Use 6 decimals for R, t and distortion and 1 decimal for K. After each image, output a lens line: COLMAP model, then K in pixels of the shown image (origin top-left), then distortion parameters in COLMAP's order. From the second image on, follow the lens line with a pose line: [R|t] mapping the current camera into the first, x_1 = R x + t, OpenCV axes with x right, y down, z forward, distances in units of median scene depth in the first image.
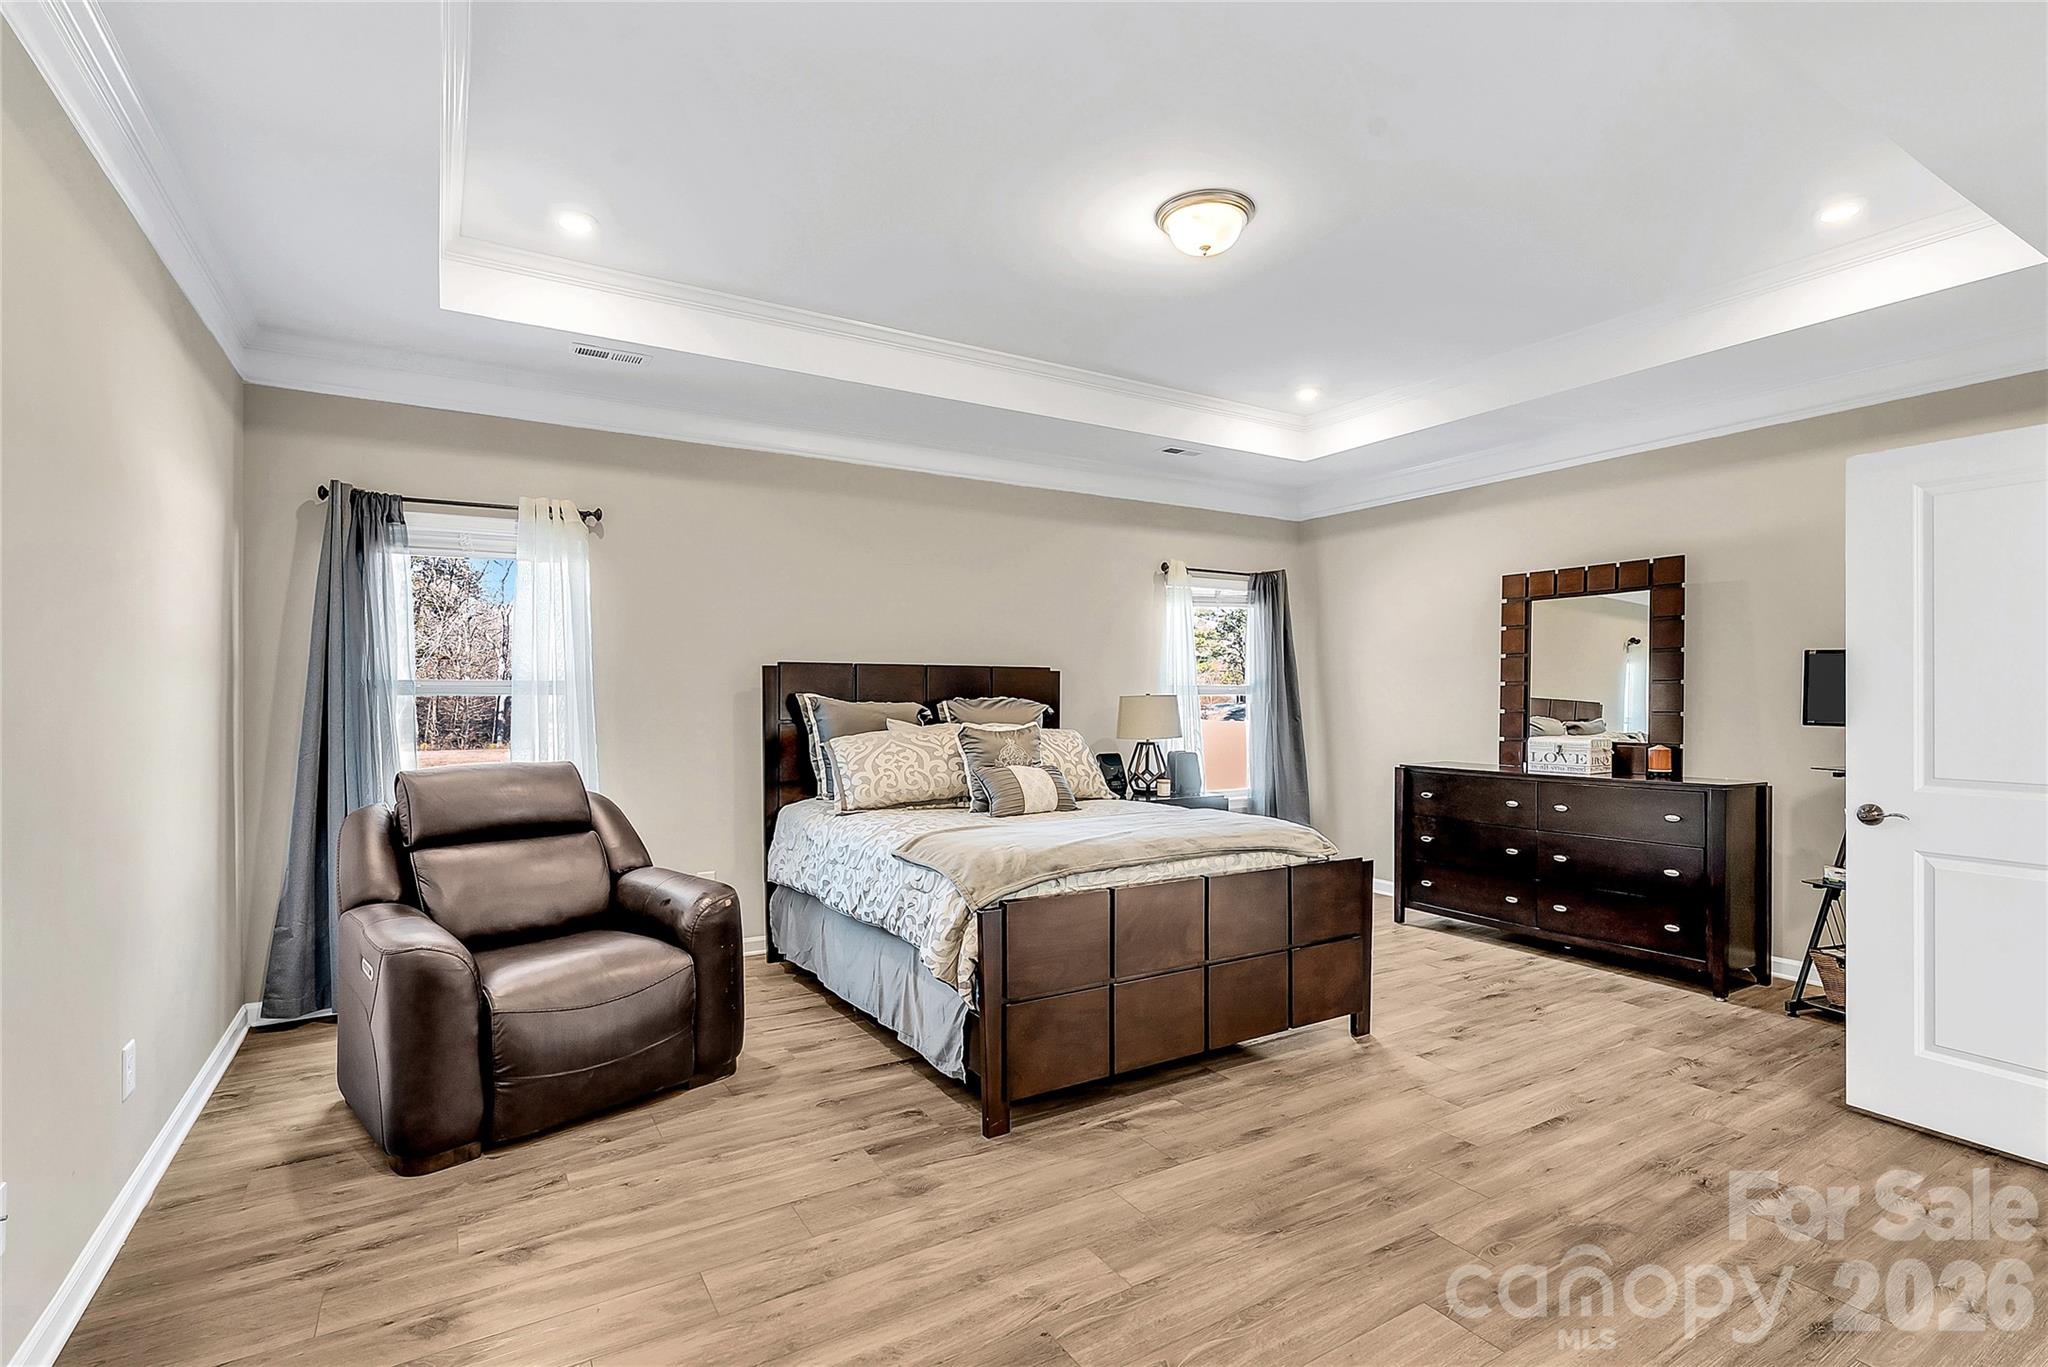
lens RADIAL K [[953.9, 0, 1044.0], [0, 953.9, 687.6], [0, 0, 1]] dist [0.000656, 0.000841]
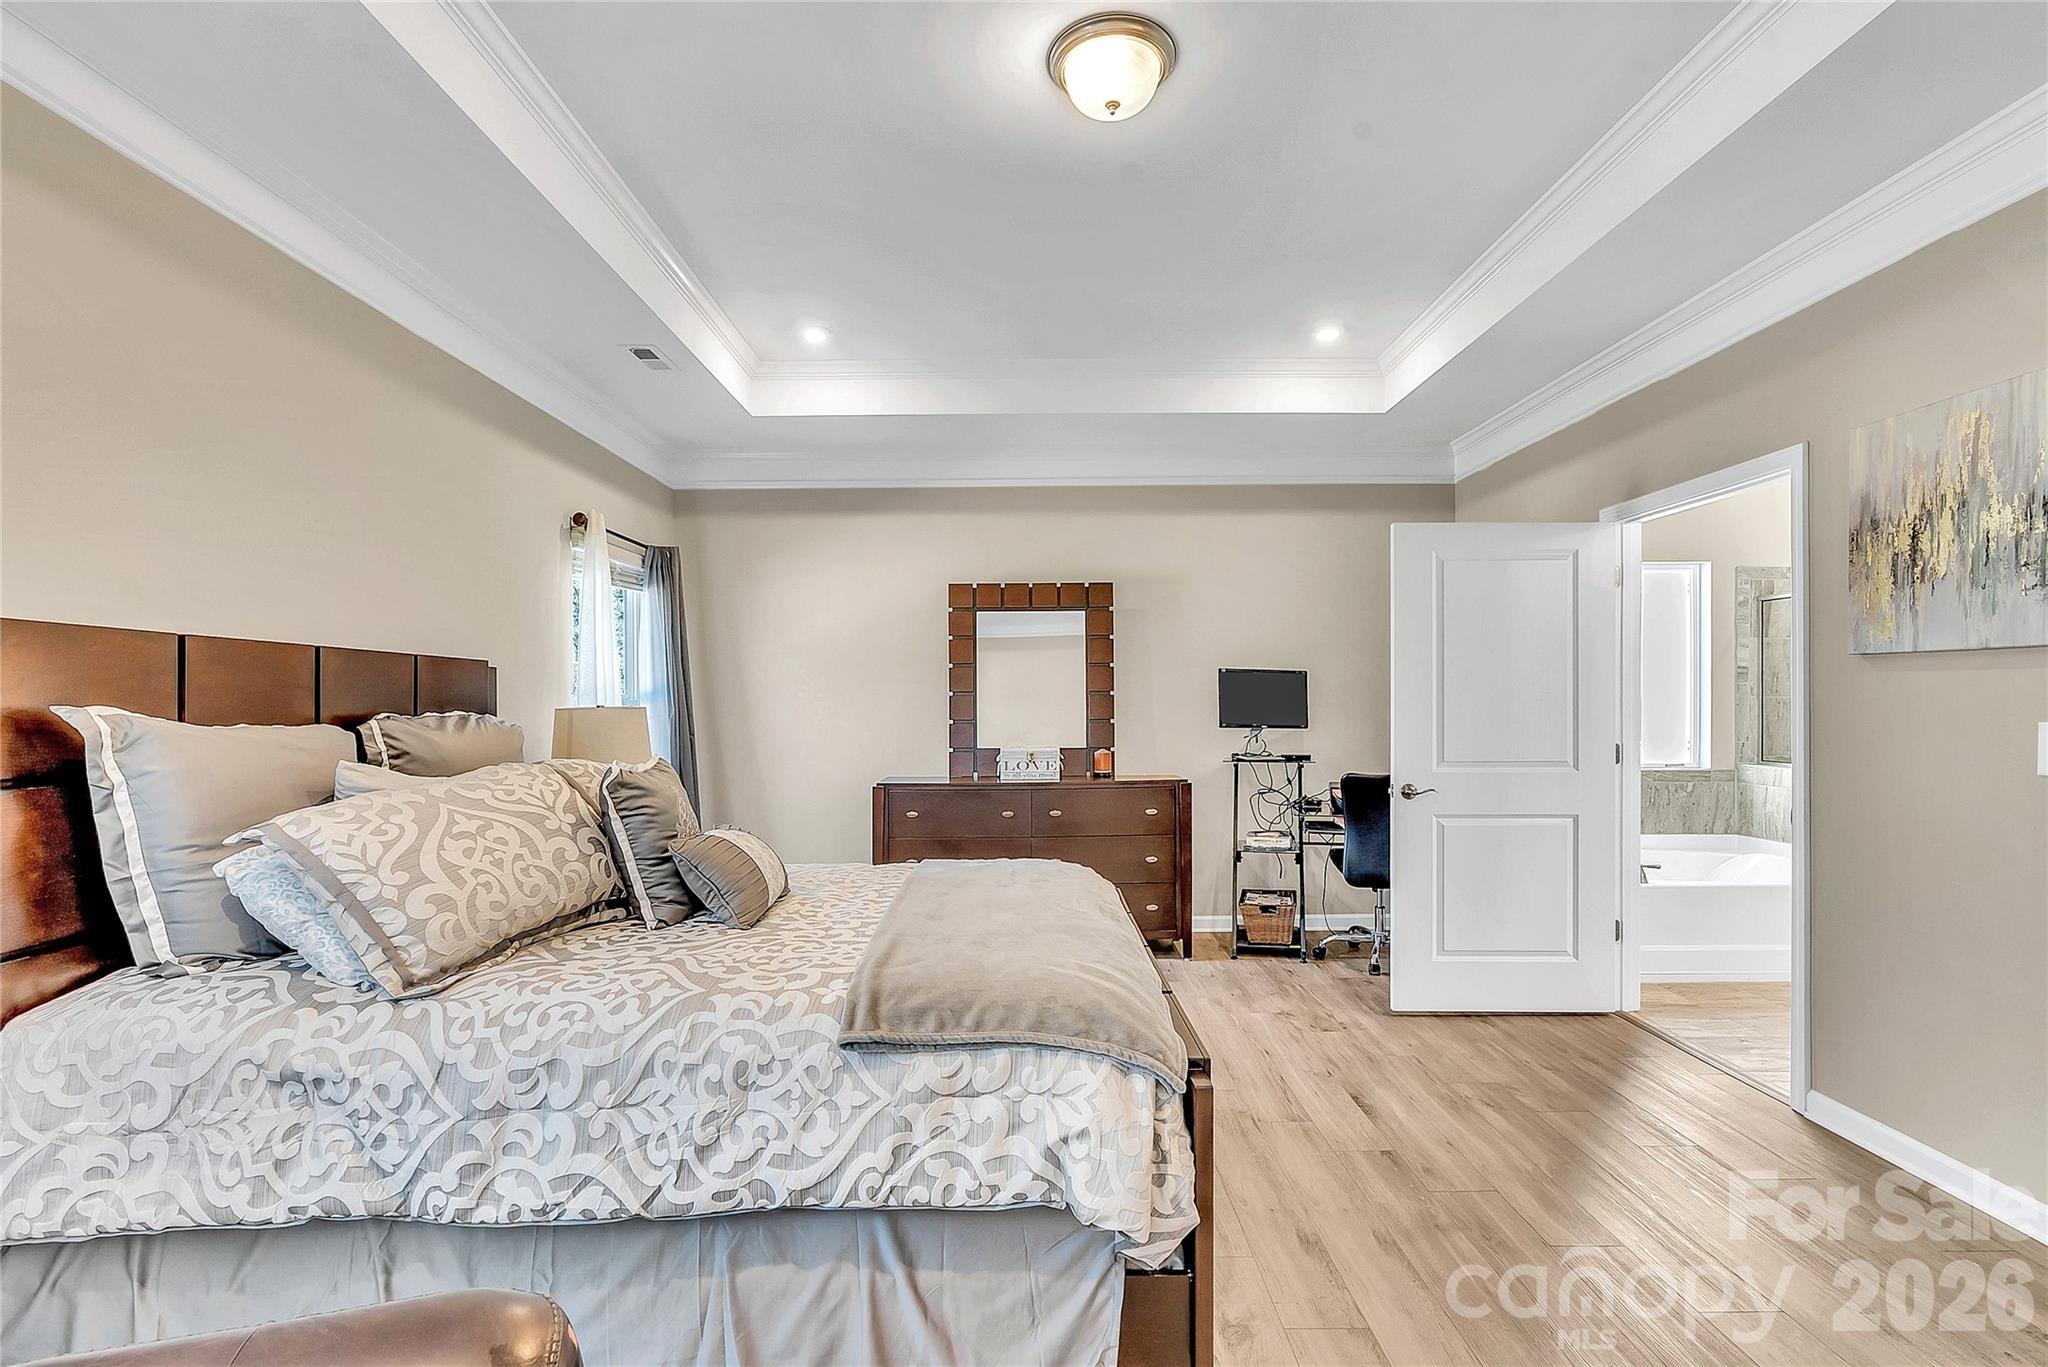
lens RADIAL K [[953.9, 0, 1010.7], [0, 953.9, 705.0], [0, 0, 1]] dist [0.000656, 0.000841]
pose [[0.536850, -0.003008, 0.843673, -0.403428], [-0.001969, 0.999986, 0.004819, 0.003802], [-0.843676, -0.004248, 0.536836, 0.530890]]
